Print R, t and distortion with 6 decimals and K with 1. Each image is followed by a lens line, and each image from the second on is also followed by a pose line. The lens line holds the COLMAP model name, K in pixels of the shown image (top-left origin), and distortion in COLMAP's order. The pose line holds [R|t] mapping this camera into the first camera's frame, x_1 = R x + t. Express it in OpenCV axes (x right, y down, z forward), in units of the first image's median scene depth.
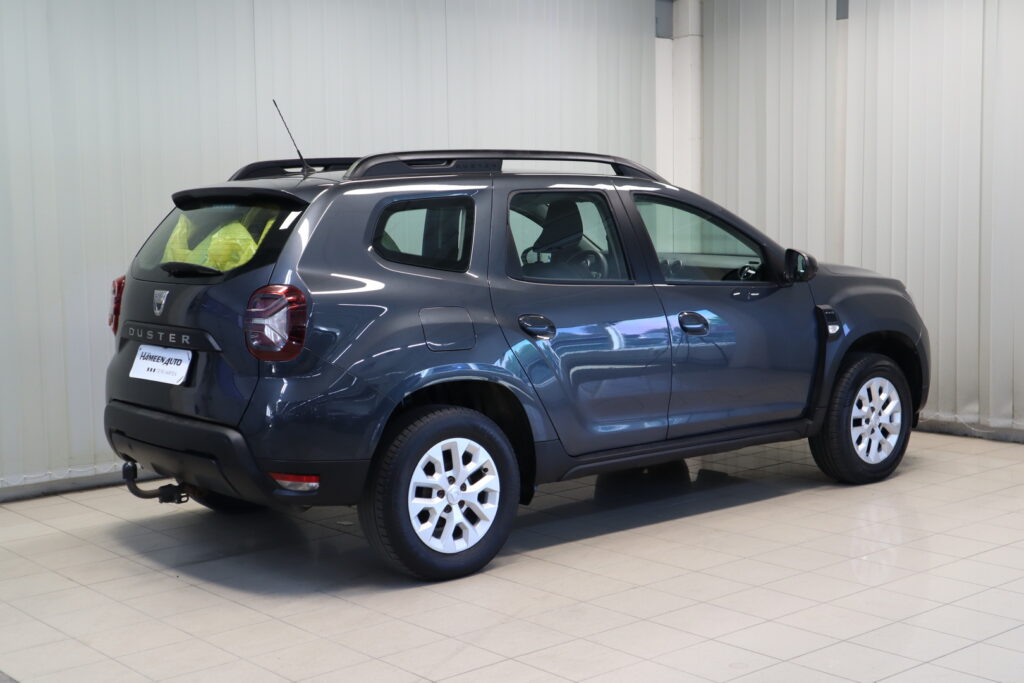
lens RADIAL K [[1305.3, 0, 251.2], [0, 1305.3, 341.3], [0, 0, 1]] dist [-0.009416, -0.079645]
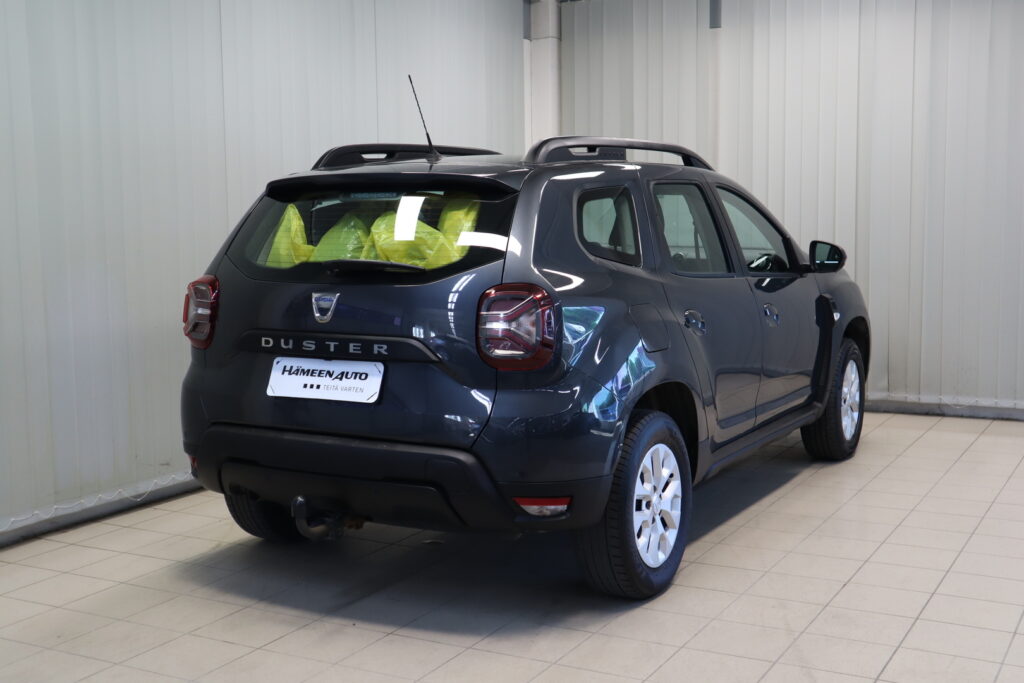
lens RADIAL K [[1274.3, 0, 323.3], [0, 1274.3, 302.6], [0, 0, 1]] dist [-0.013426, -0.009259]
pose [[0.925826, -0.022794, 0.377261, -0.365034], [0.031984, 0.999324, -0.018112, -0.016678], [-0.376593, 0.028835, 0.925930, 0.213927]]
